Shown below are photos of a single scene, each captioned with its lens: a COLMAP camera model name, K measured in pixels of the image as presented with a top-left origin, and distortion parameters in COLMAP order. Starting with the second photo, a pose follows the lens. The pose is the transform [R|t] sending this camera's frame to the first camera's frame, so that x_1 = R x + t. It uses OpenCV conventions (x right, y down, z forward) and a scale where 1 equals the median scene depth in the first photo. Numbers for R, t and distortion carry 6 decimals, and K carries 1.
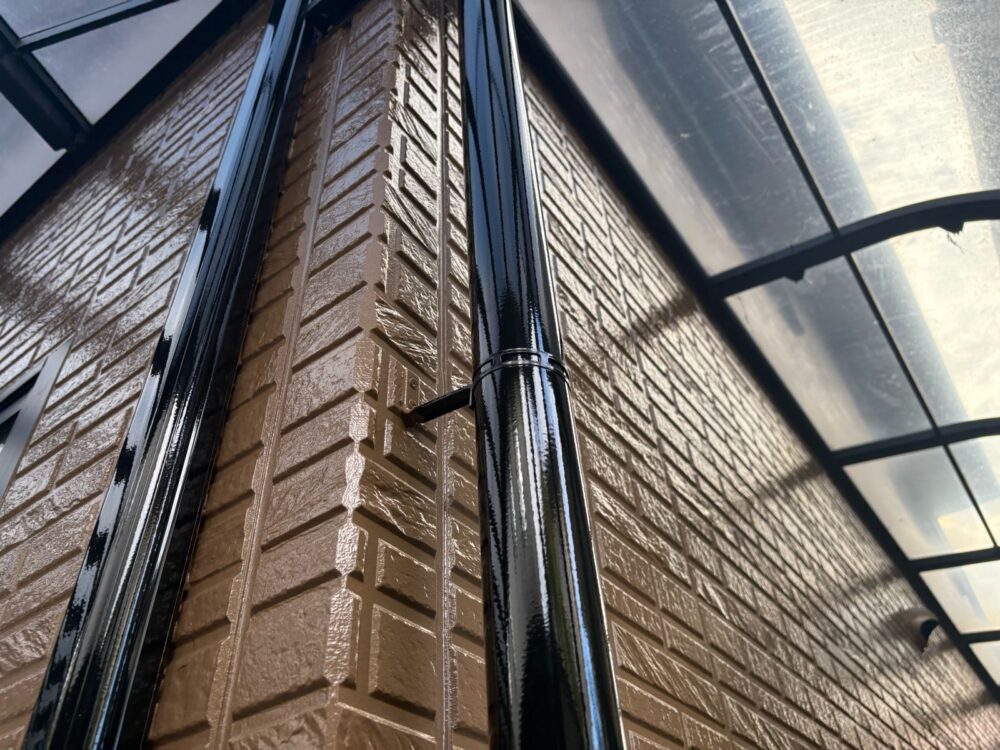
lens RADIAL K [[759.5, 0, 500.4], [0, 759.5, 376.7], [0, 0, 1]] dist [0.009500, -0.006160]
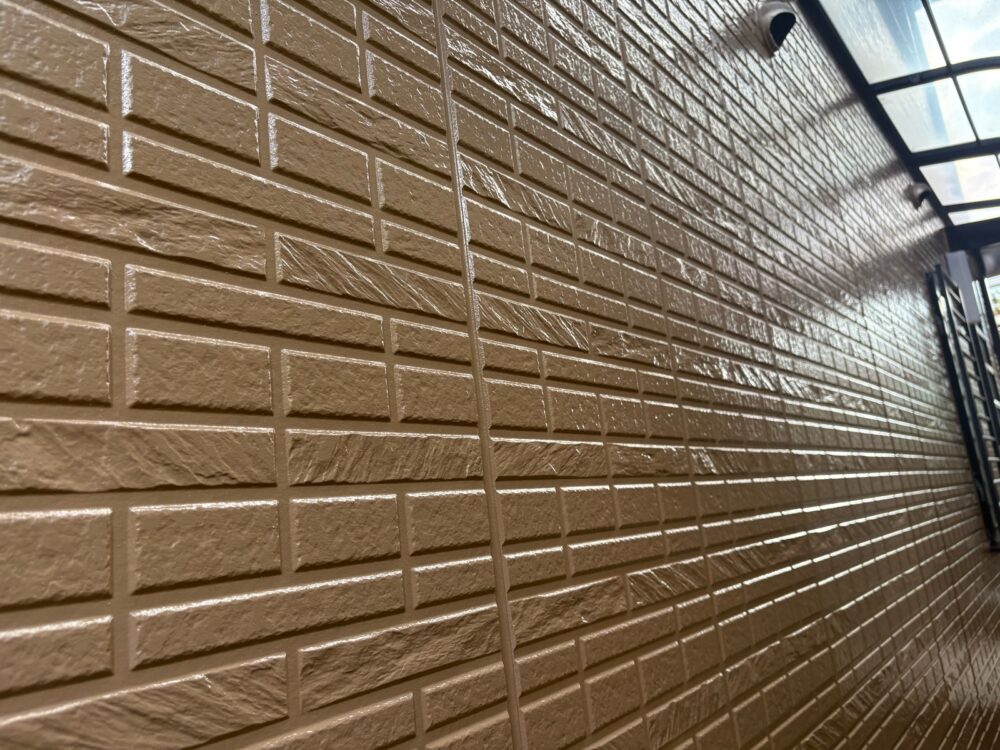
lens RADIAL K [[759.5, 0, 491.4], [0, 759.5, 377.4], [0, 0, 1]] dist [0.009500, -0.006160]
pose [[0.996694, -0.075429, -0.030197, 0.016309], [0.080381, 0.861241, 0.501800, 0.025762], [-0.011843, -0.502568, 0.864456, -0.345794]]
